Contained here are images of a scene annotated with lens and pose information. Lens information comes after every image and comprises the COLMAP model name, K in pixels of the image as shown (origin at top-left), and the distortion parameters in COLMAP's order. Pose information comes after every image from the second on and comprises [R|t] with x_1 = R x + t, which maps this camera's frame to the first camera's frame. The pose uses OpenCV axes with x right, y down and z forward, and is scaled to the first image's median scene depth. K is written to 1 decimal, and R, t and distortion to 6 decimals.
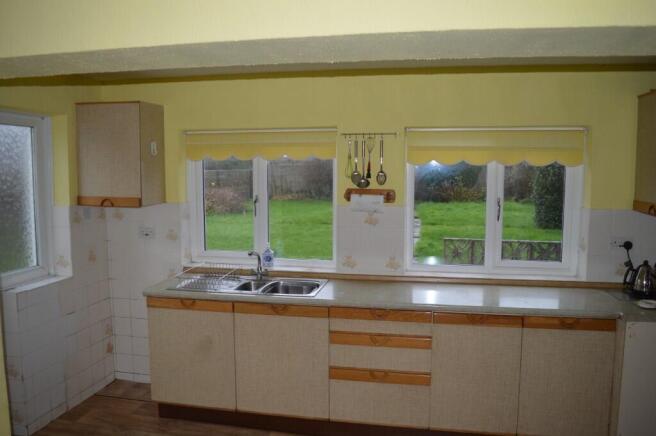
lens RADIAL K [[524.8, 0, 328.0], [0, 524.8, 218.0], [0, 0, 1]] dist [-0.092876, 0.015093]
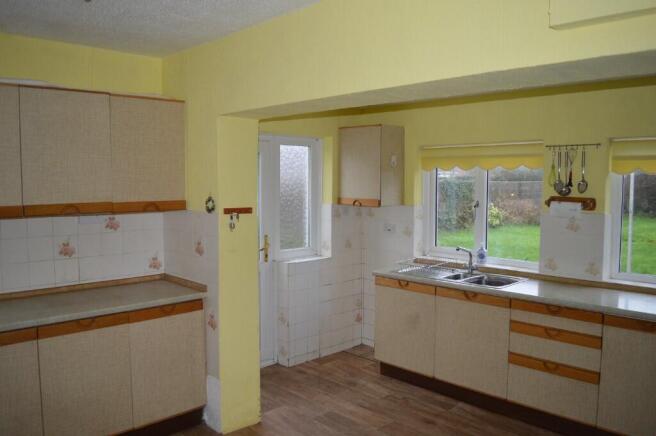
lens RADIAL K [[524.8, 0, 328.0], [0, 524.8, 218.0], [0, 0, 1]] dist [-0.092876, 0.015093]
pose [[0.825669, 0.042100, -0.562581, 0.262645], [-0.054445, 0.998503, -0.005184, 0.019656], [0.561521, 0.034910, 0.826726, -0.139044]]
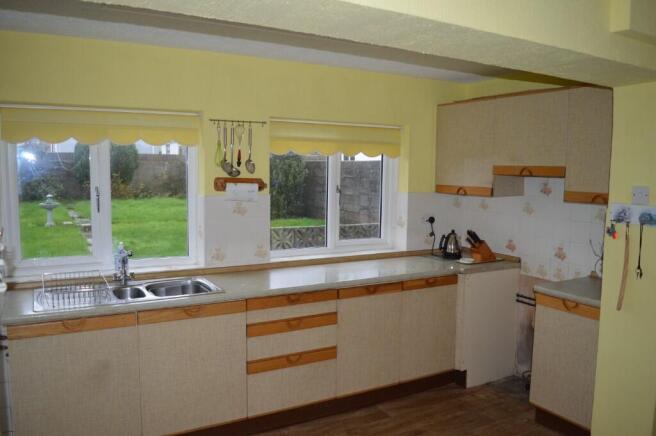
lens RADIAL K [[524.8, 0, 328.0], [0, 524.8, 218.0], [0, 0, 1]] dist [-0.092876, 0.015093]
pose [[0.754529, -0.051289, 0.654259, -0.440430], [0.048382, 0.998576, 0.022485, 0.005751], [-0.654481, 0.014689, 0.755936, 0.156528]]
